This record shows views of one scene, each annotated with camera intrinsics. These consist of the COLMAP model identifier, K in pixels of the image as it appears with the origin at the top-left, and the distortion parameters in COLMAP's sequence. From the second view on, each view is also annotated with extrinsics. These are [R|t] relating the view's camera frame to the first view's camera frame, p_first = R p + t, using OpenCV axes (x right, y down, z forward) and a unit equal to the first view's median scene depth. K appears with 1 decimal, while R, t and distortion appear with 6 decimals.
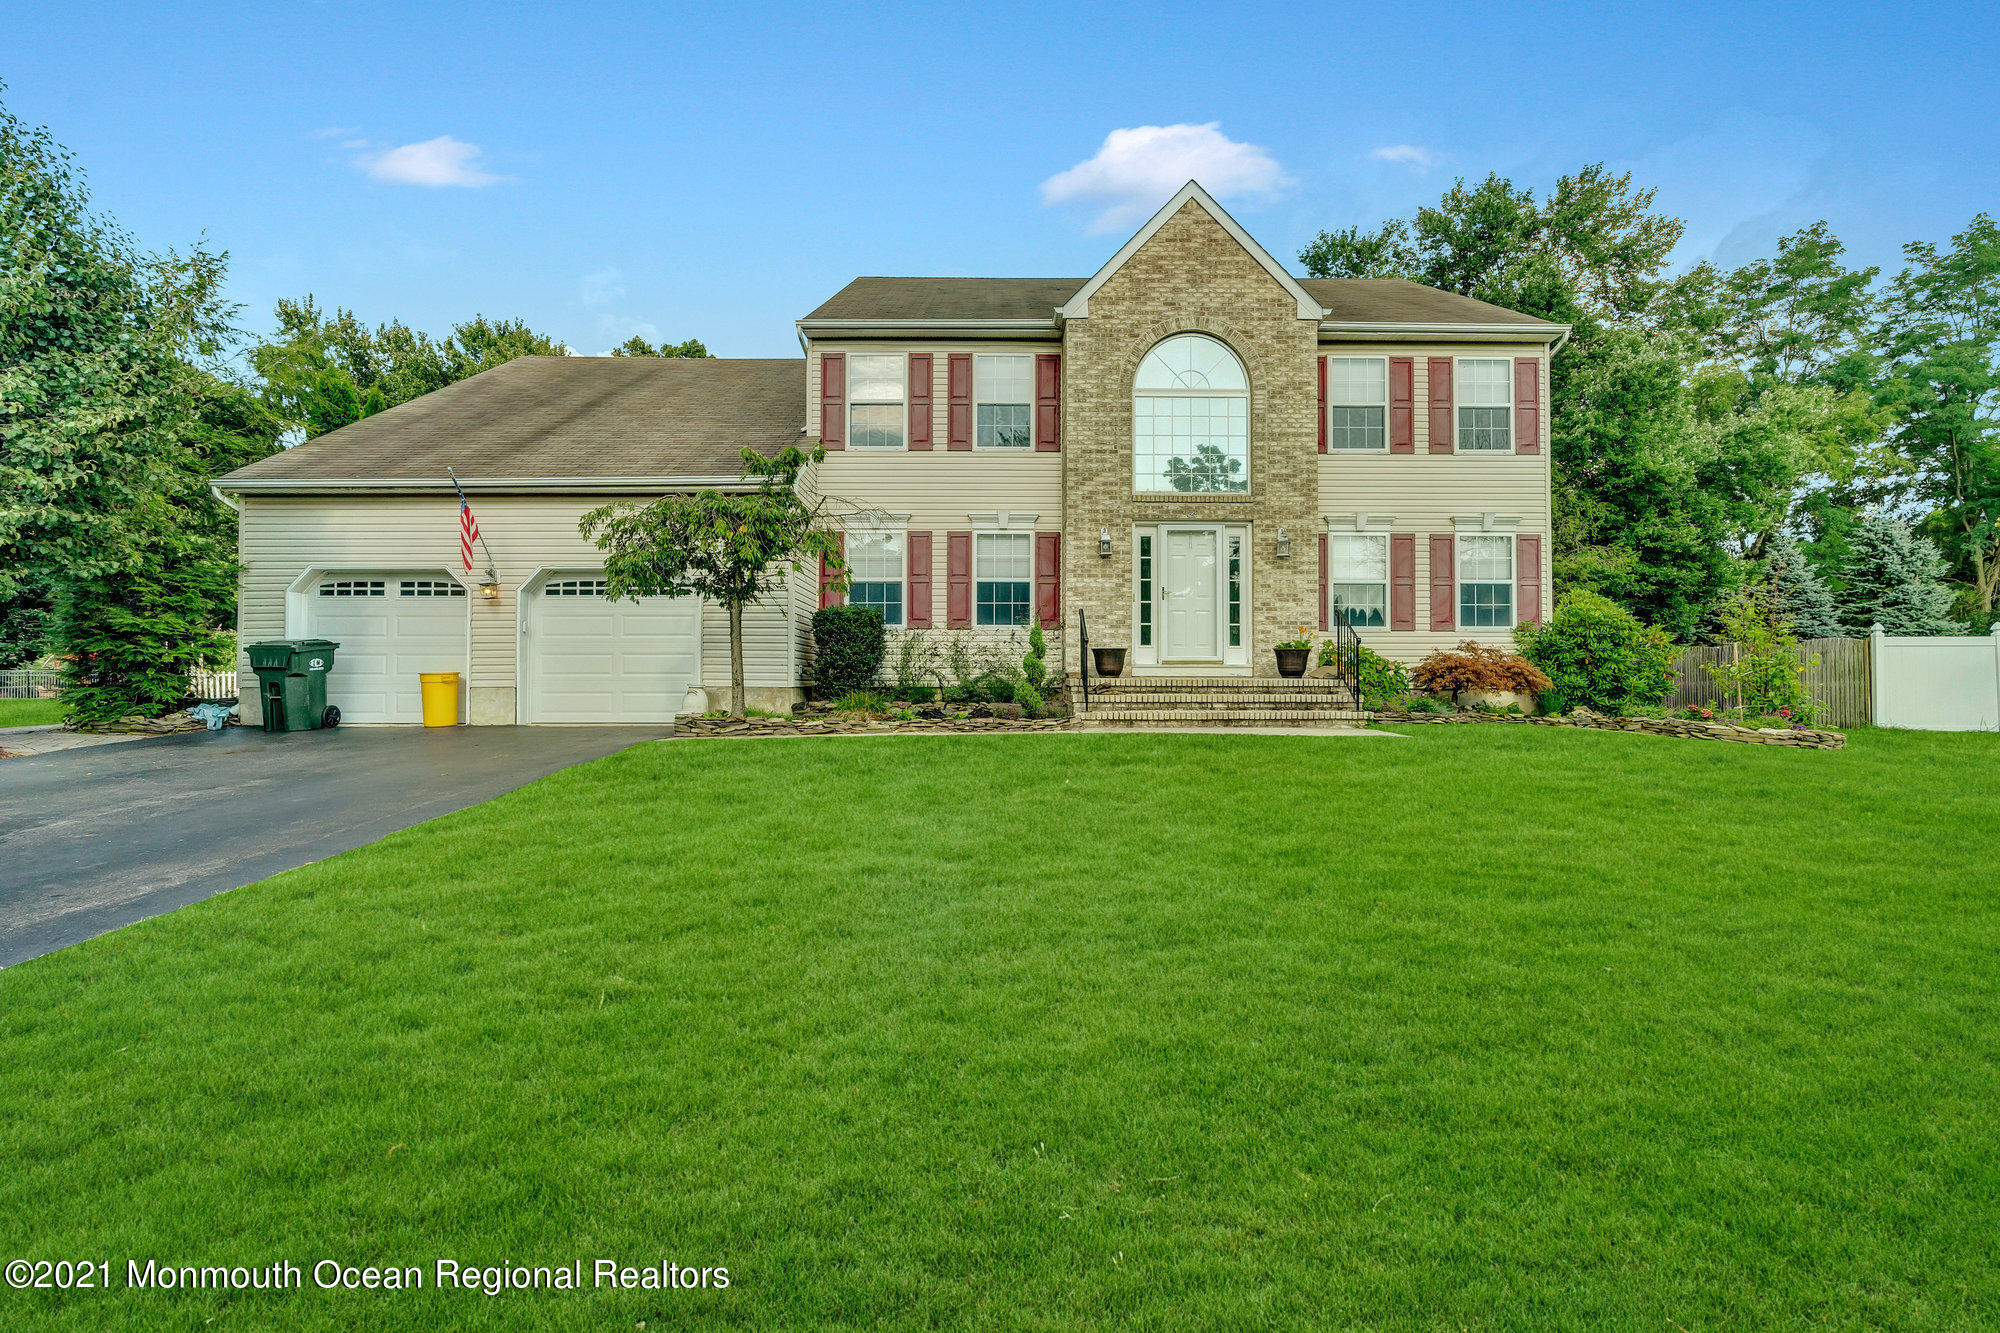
lens RADIAL K [[899.1, 0, 1007.4], [0, 899.1, 668.6], [0, 0, 1]] dist [-0.001067, 0.000262]
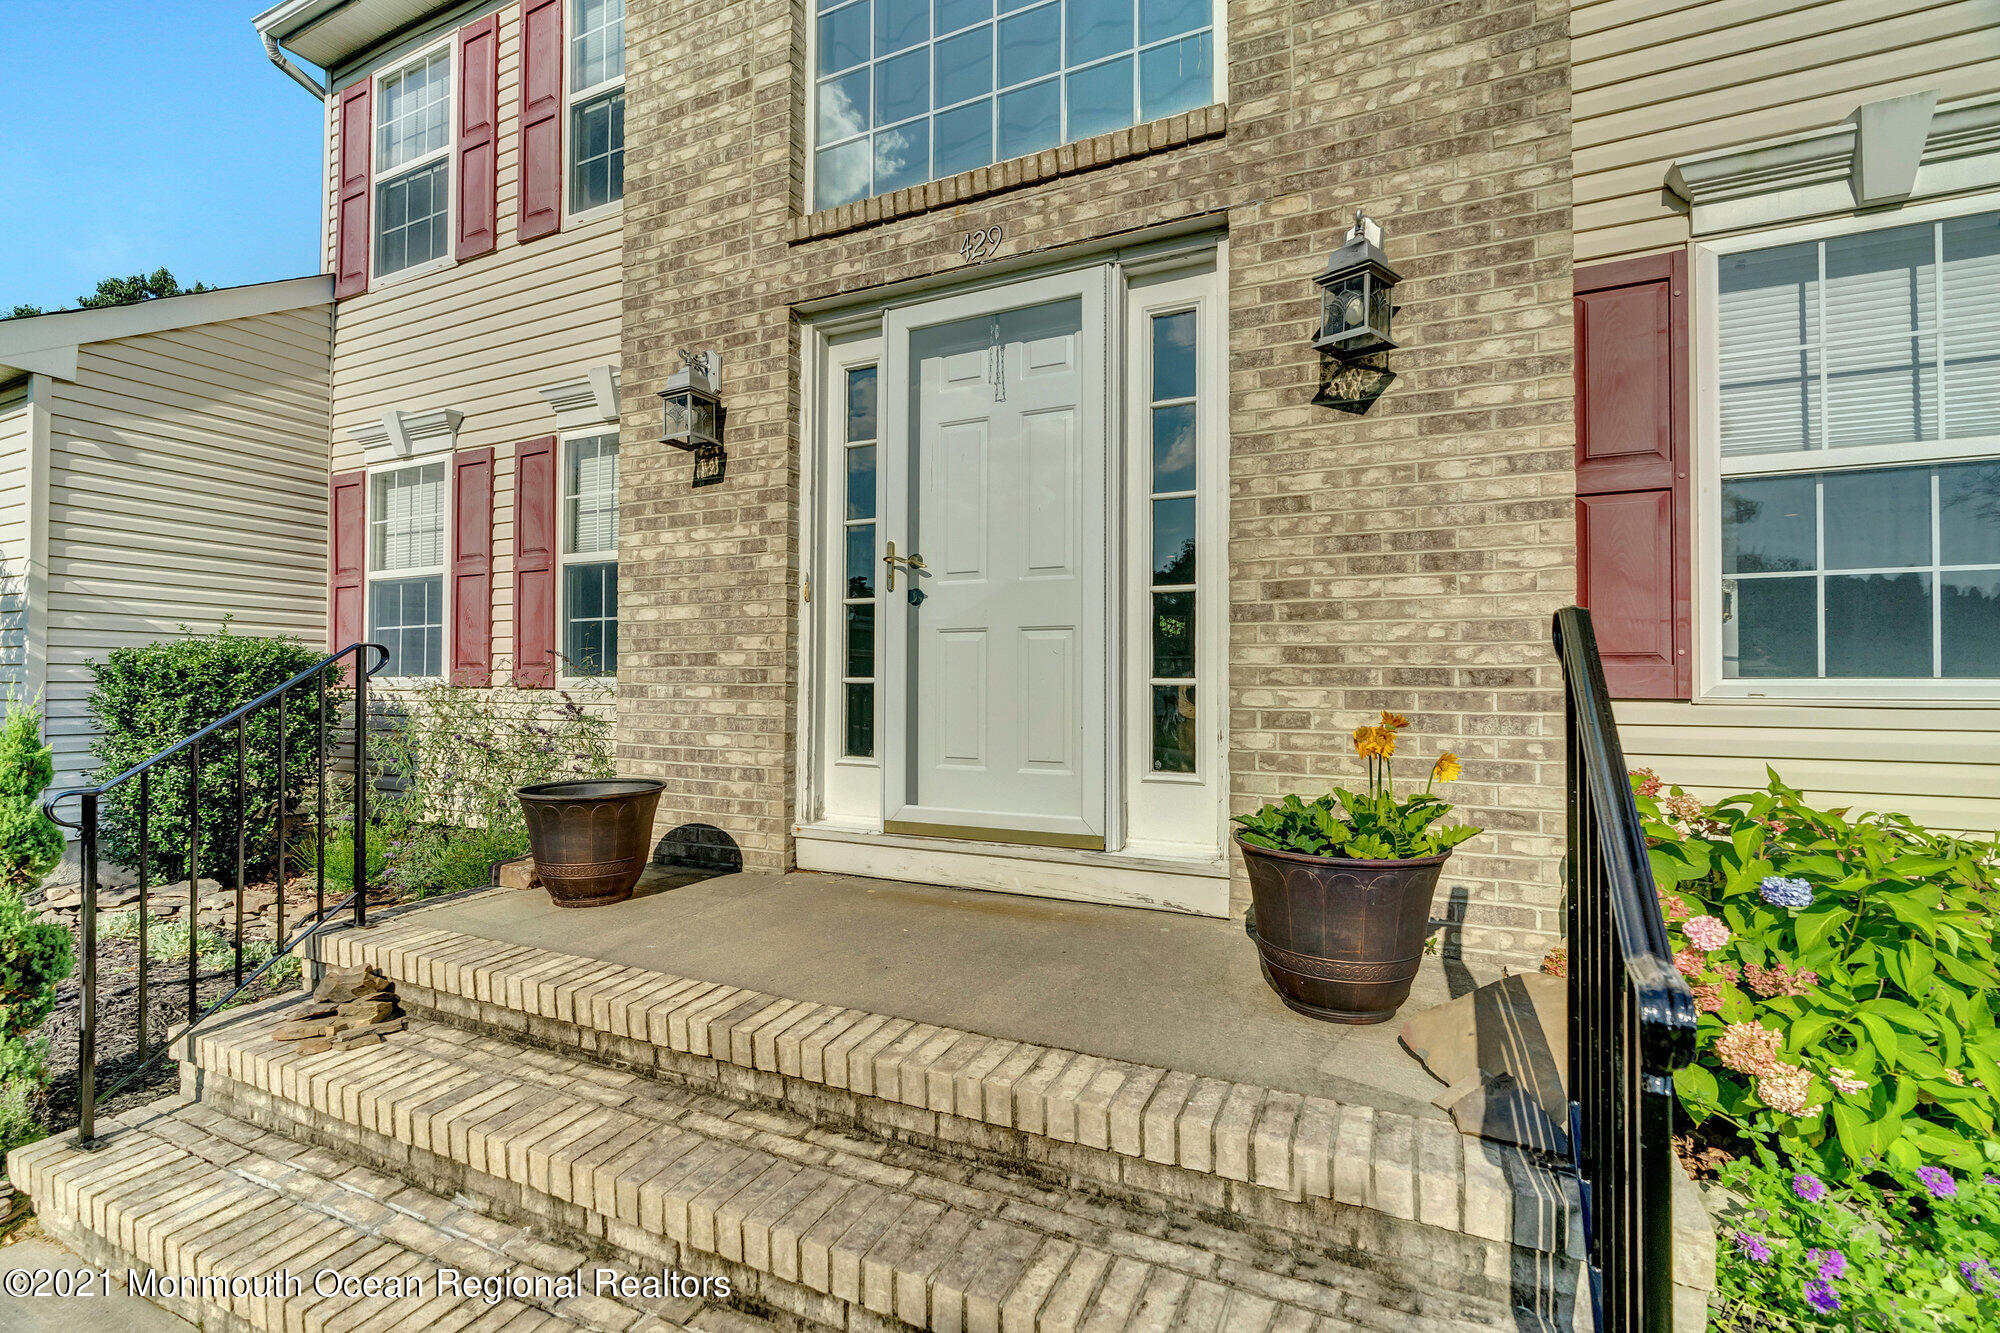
lens RADIAL K [[899.1, 0, 1007.4], [0, 899.1, 668.6], [0, 0, 1]] dist [-0.001067, 0.000262]
pose [[0.898105, -0.006594, -0.439731, 0.320532], [0.003464, 0.999963, -0.007920, -0.051367], [0.439767, 0.005590, 0.898094, 0.775609]]
